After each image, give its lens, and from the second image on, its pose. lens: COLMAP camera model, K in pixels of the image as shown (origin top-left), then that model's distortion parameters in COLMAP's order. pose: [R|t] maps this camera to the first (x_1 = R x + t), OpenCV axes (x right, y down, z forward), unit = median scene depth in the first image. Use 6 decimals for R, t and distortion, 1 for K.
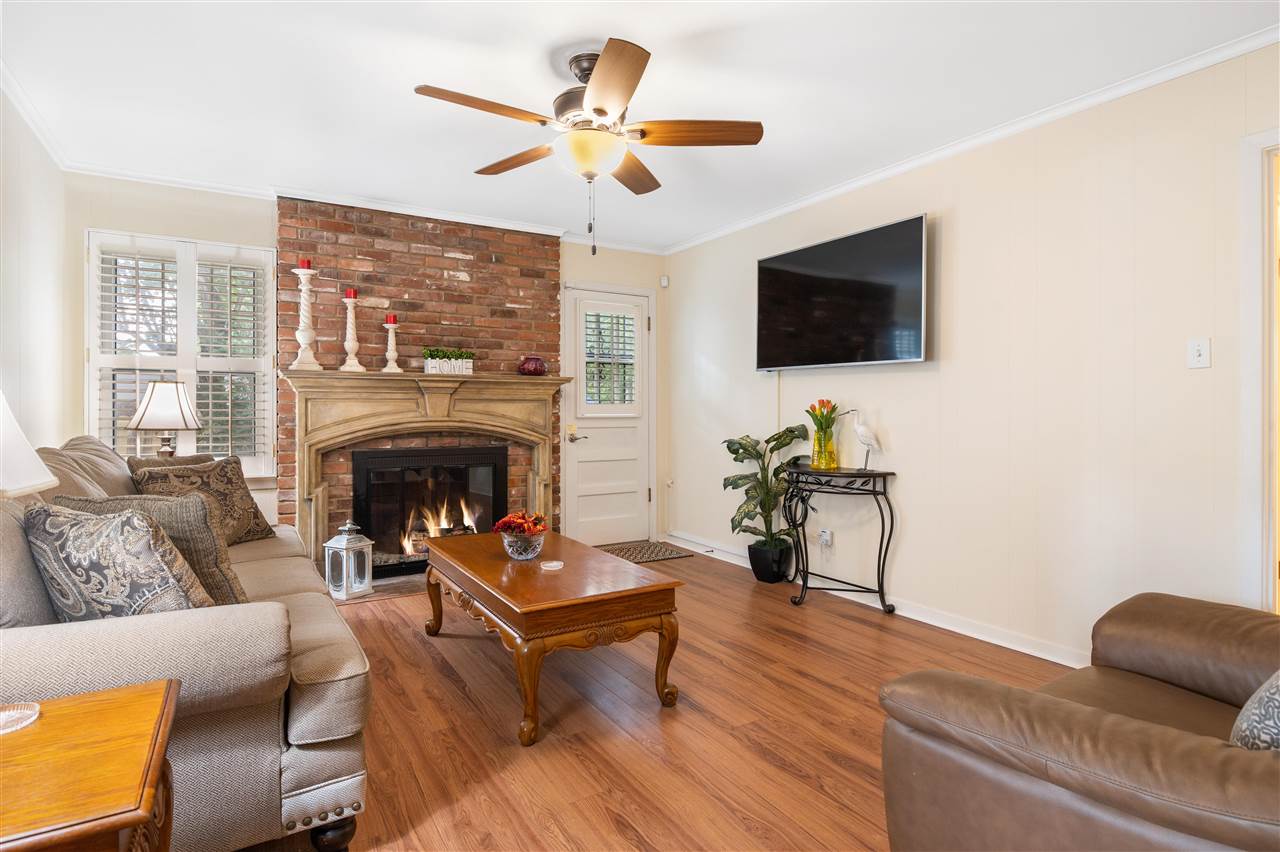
lens RADIAL K [[671.0, 0, 634.0], [0, 671.0, 418.3], [0, 0, 1]] dist [-0.003529, -0.000195]
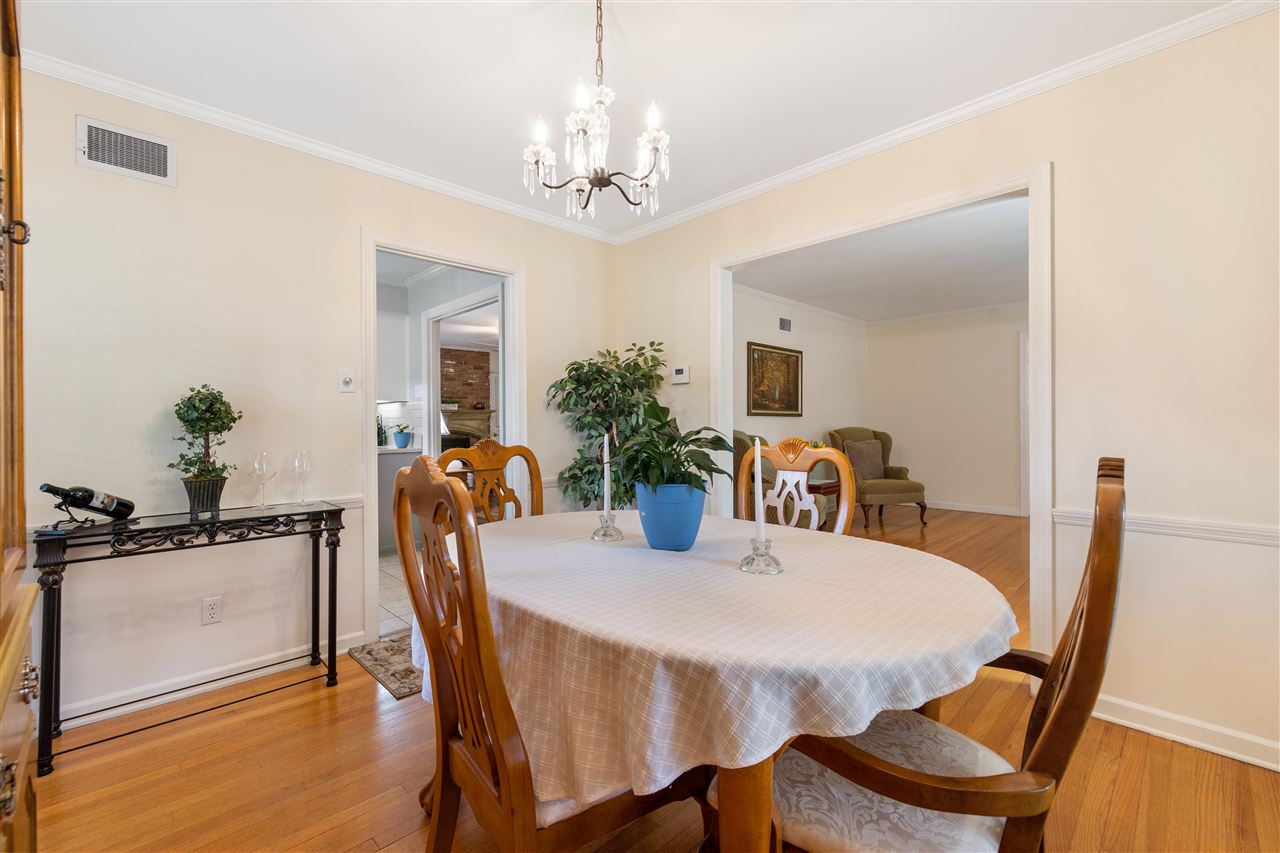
lens RADIAL K [[544.4, 0, 640.1], [0, 544.4, 426.5], [0, 0, 1]] dist [0.010552, 0.000190]
pose [[0.971389, -0.007964, 0.237362, -0.056479], [0.010045, 0.999921, -0.007561, 0.021933], [-0.237283, 0.009729, 0.971392, -1.163927]]
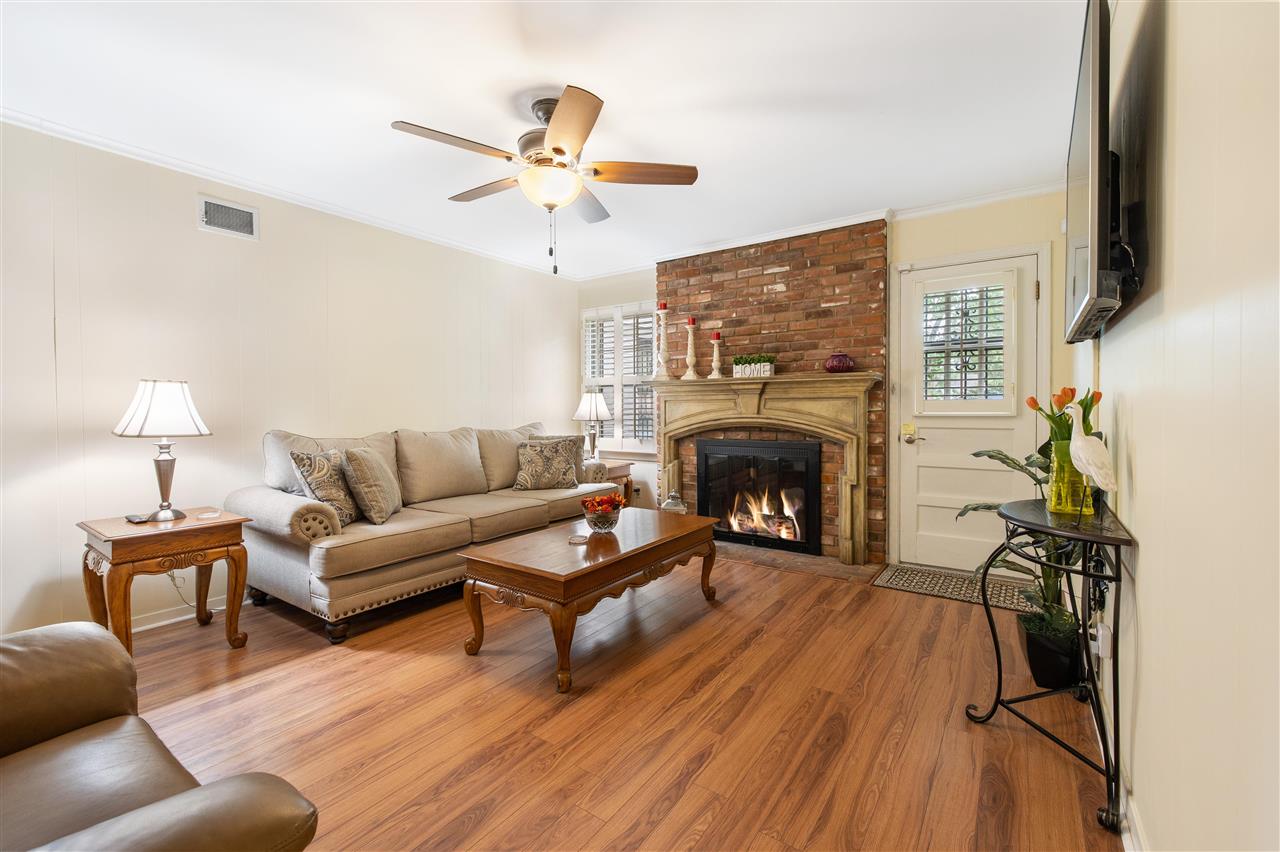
lens RADIAL K [[544.4, 0, 631.3], [0, 544.4, 416.5], [0, 0, 1]] dist [0.010552, 0.000190]
pose [[0.388821, 0.011433, -0.921242, 0.488293], [-0.009093, 0.999922, 0.008572, -0.004093], [0.921269, 0.005043, 0.388894, 0.429334]]
